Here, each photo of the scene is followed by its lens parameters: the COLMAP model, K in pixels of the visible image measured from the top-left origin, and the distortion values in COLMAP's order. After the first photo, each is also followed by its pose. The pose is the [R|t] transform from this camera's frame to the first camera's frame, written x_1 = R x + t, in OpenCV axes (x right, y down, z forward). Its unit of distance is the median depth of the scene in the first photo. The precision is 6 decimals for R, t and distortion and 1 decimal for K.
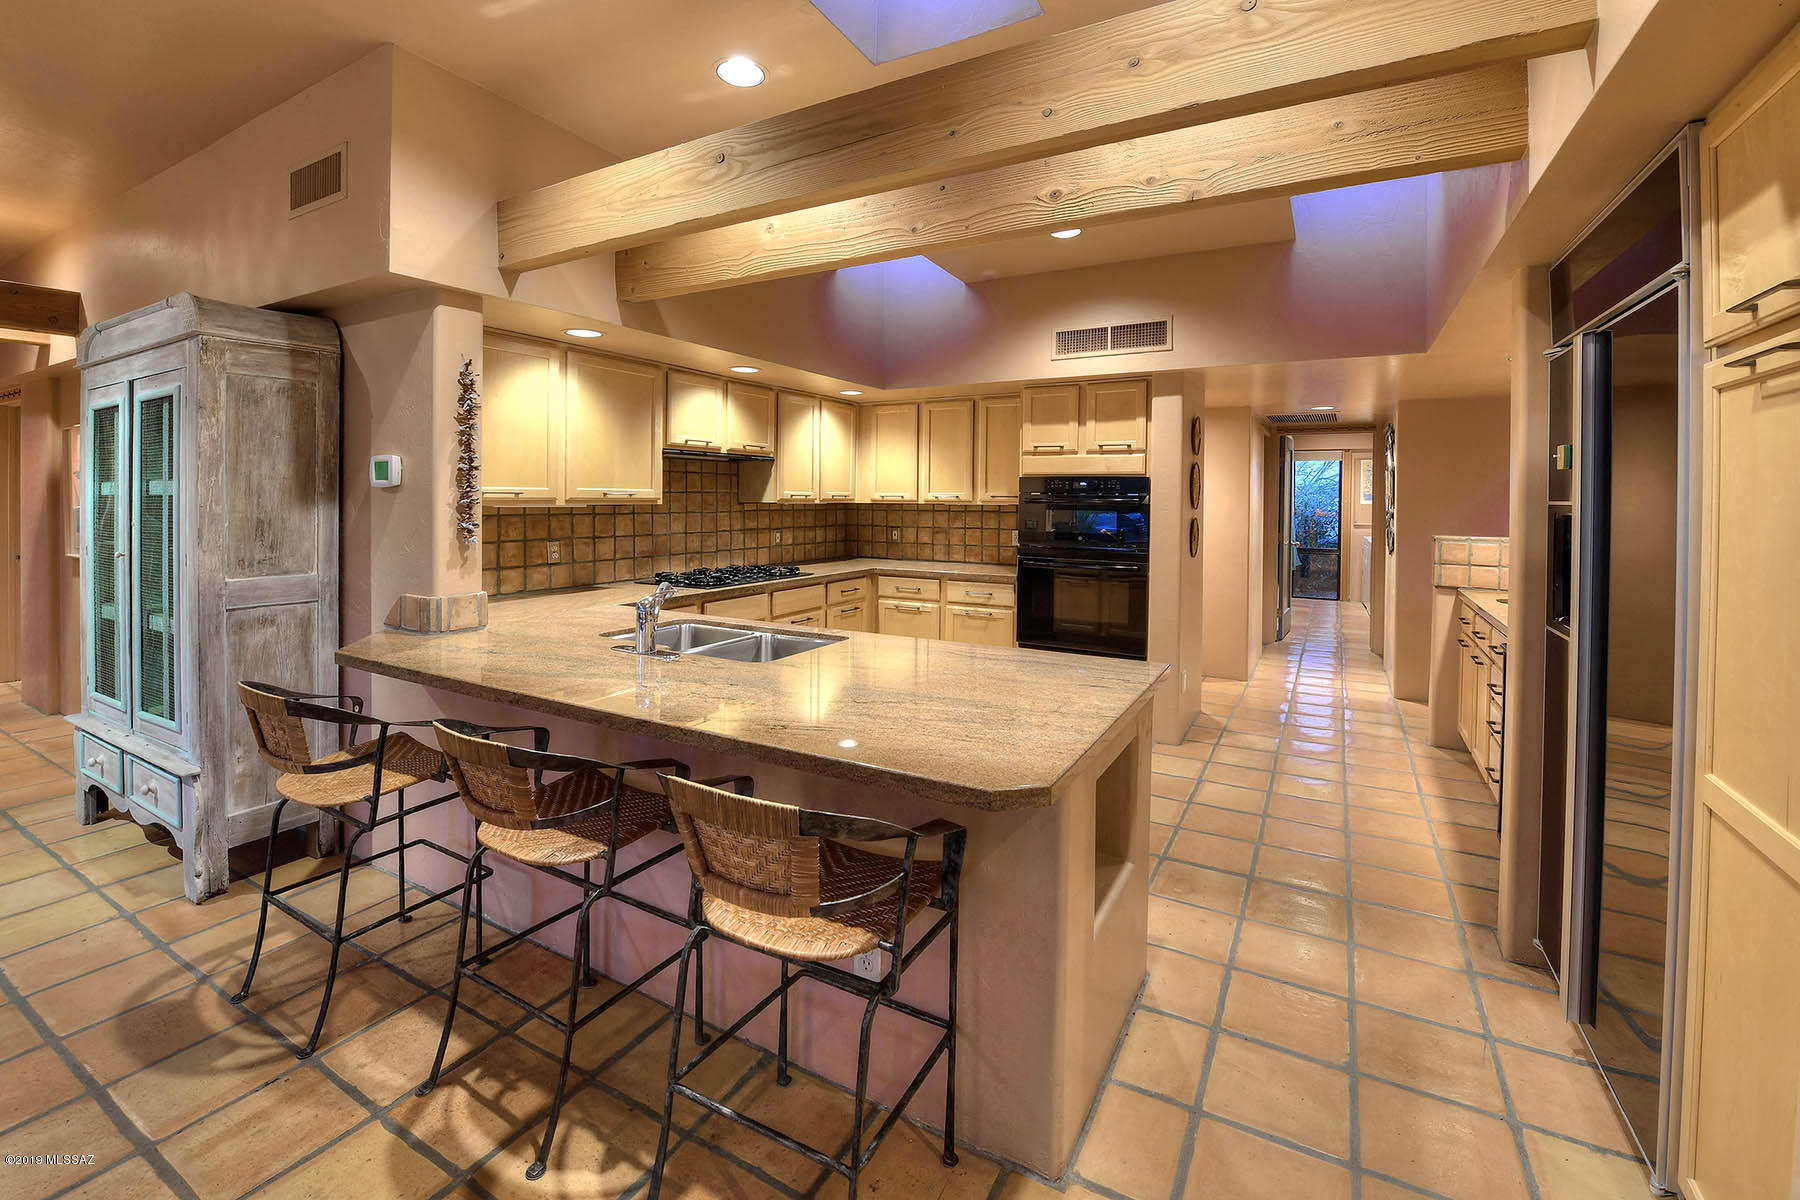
lens RADIAL K [[741.9, 0, 914.7], [0, 741.9, 501.9], [0, 0, 1]] dist [-0.012341, 0.000555]
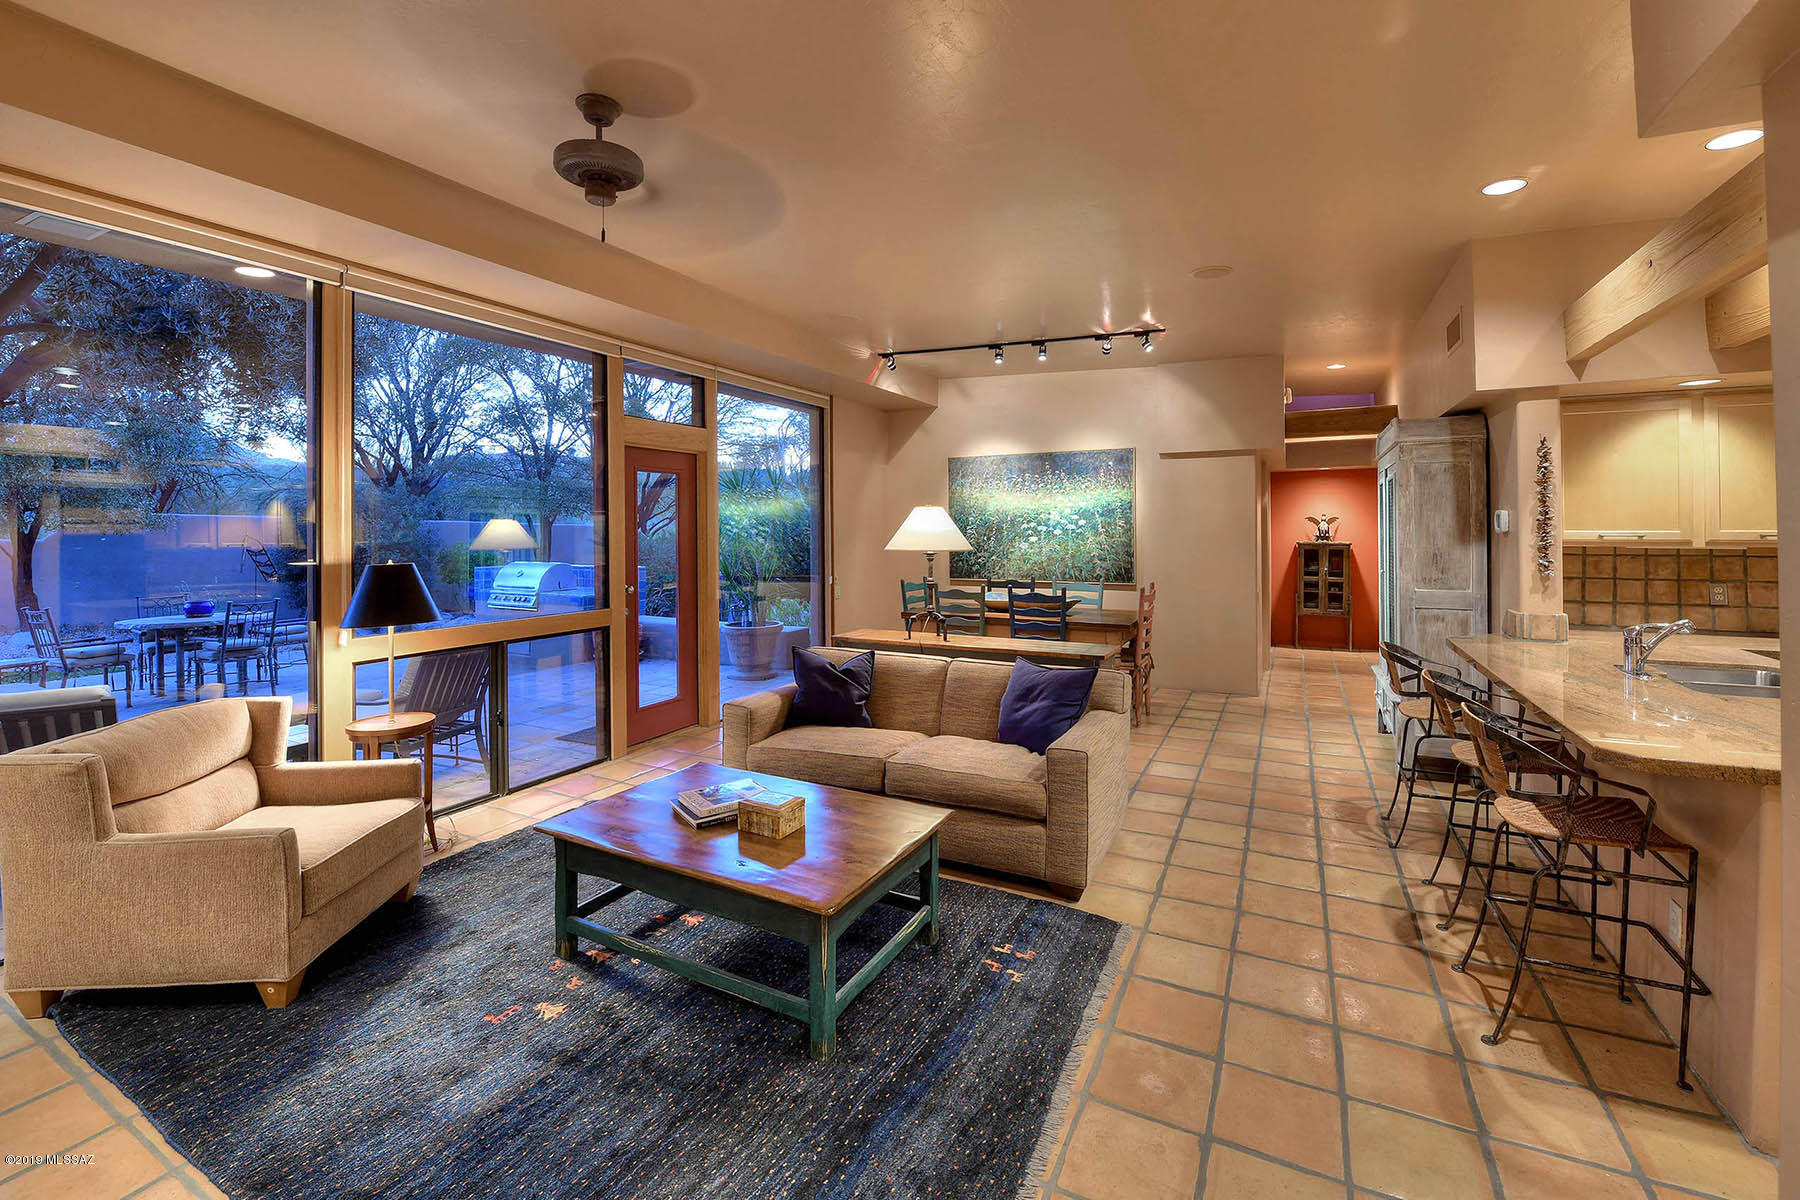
lens RADIAL K [[807.9, 0, 895.8], [0, 807.9, 523.7], [0, 0, 1]] dist [-0.010111, -0.000516]
pose [[0.039212, -0.011755, -0.999162, 0.780067], [-0.004273, 0.999920, -0.011932, -0.013487], [0.999222, 0.004737, 0.039159, -0.220252]]
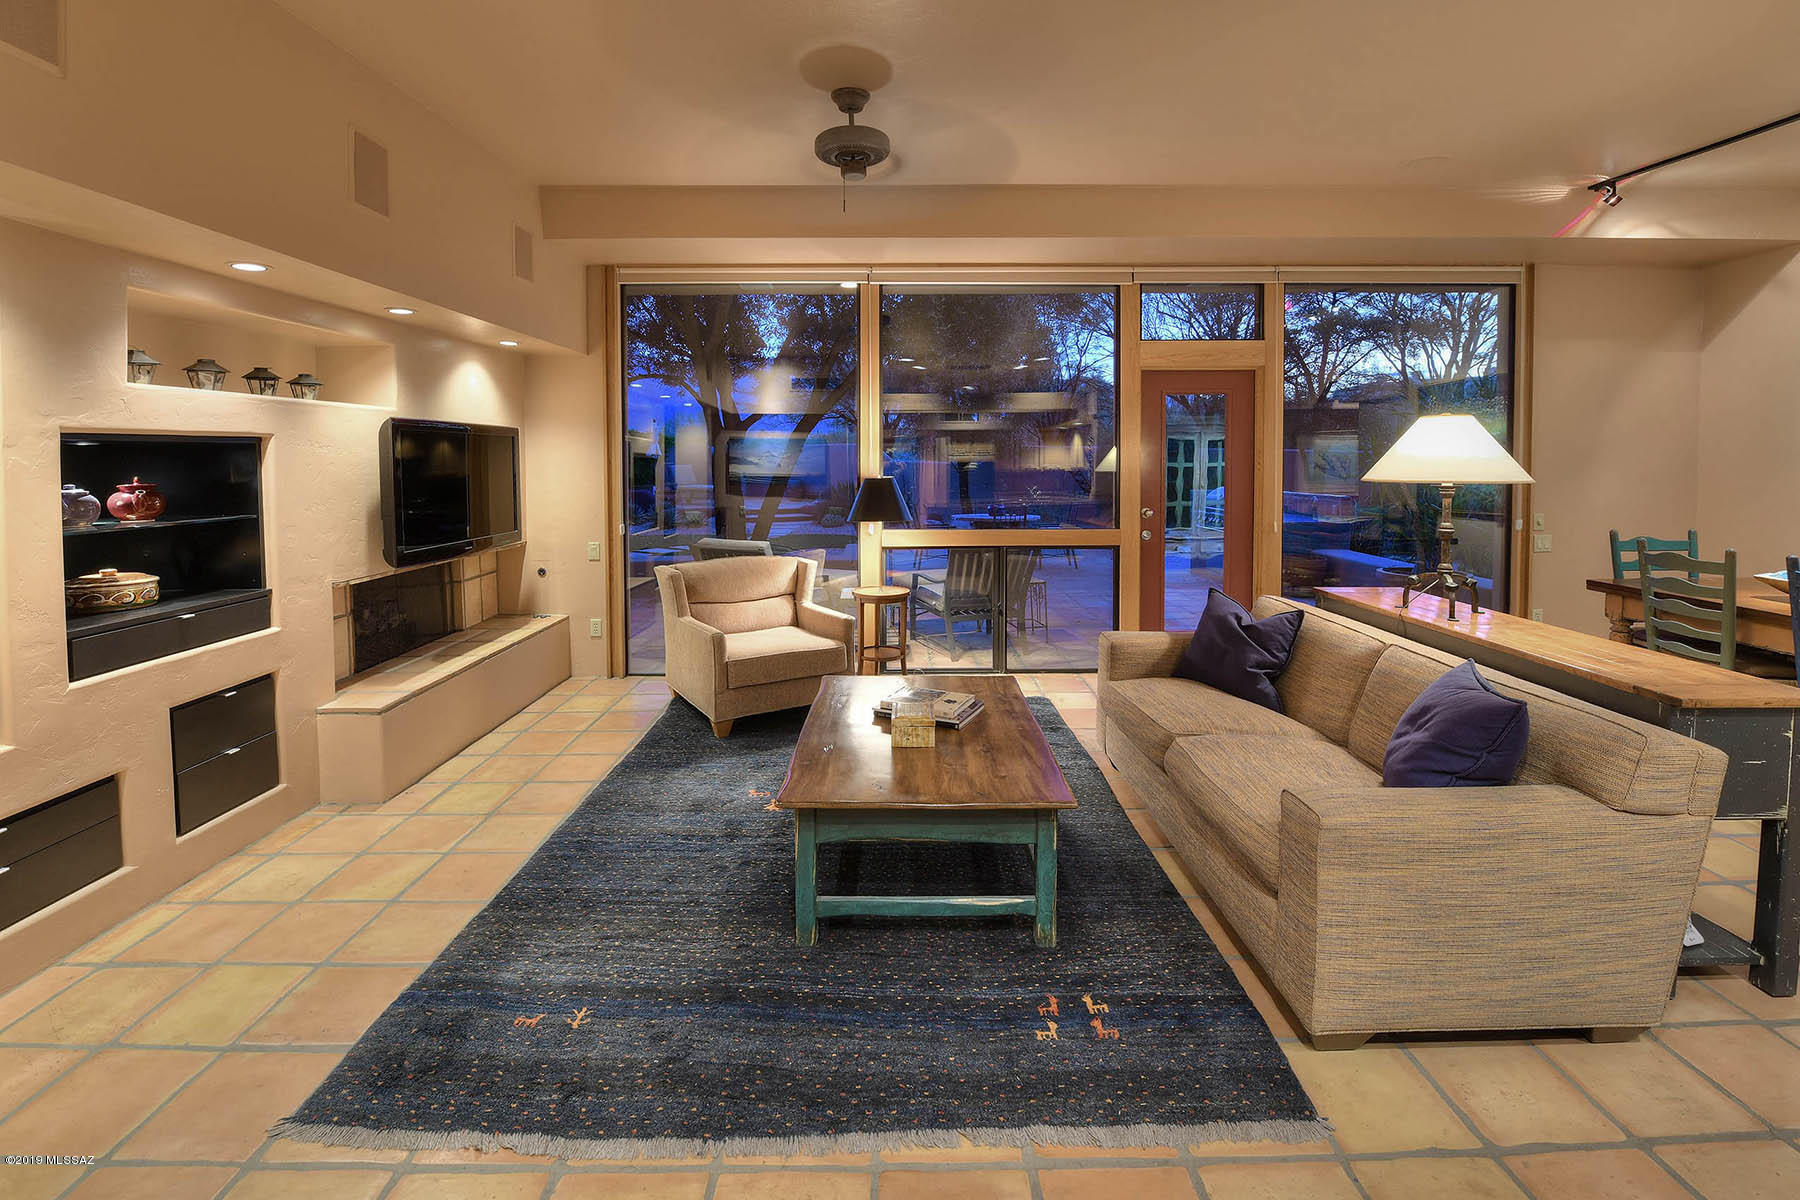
lens RADIAL K [[741.9, 0, 879.6], [0, 741.9, 488.2], [0, 0, 1]] dist [-0.012341, 0.000555]
pose [[-0.873761, 0.015562, -0.486106, 0.263801], [-0.005636, 0.999097, 0.042116, -0.008350], [0.486322, 0.039539, -0.872884, 0.463263]]
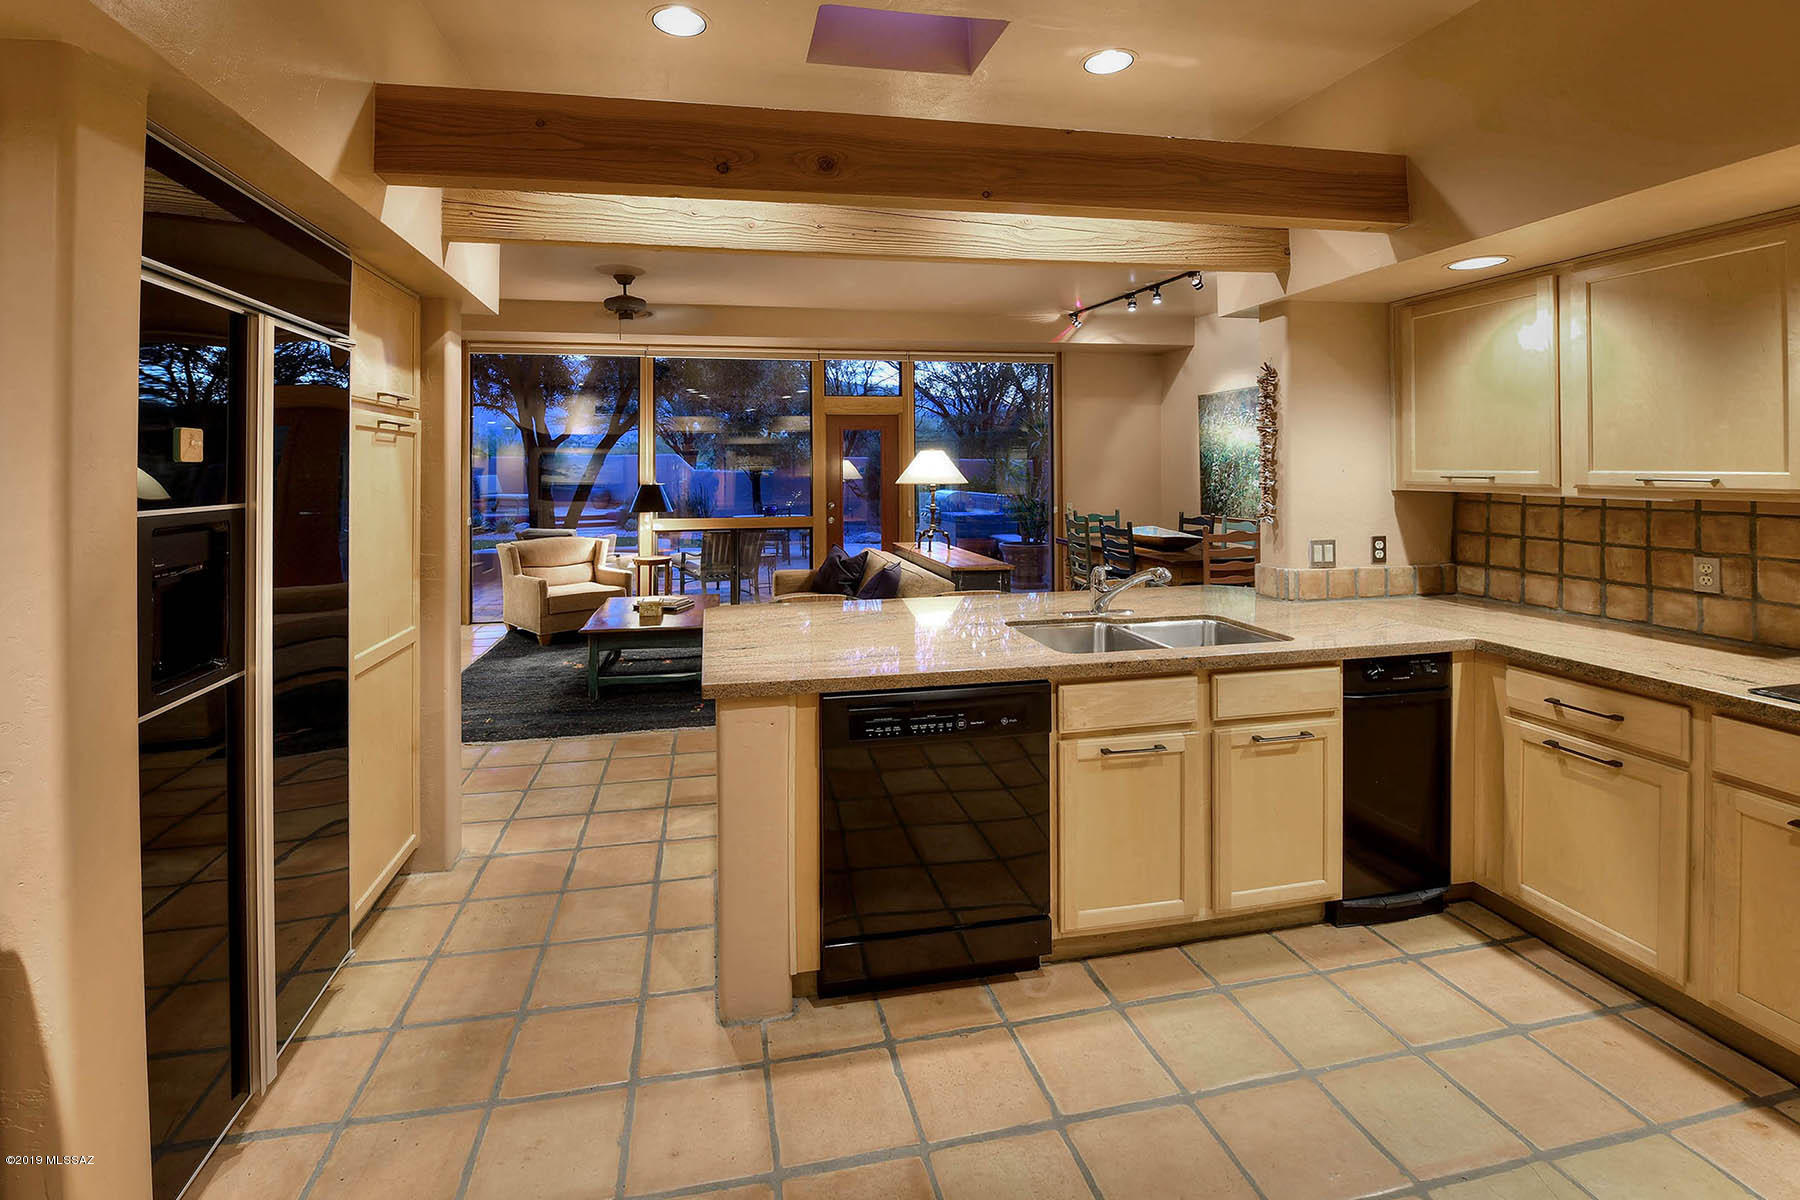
lens RADIAL K [[741.9, 0, 848.0], [0, 741.9, 454.4], [0, 0, 1]] dist [-0.012341, 0.000555]
pose [[-0.756137, -0.011197, -0.654318, 0.624815], [-0.002157, 0.999891, -0.014618, -0.029667], [0.654410, -0.009642, -0.756079, 1.409163]]
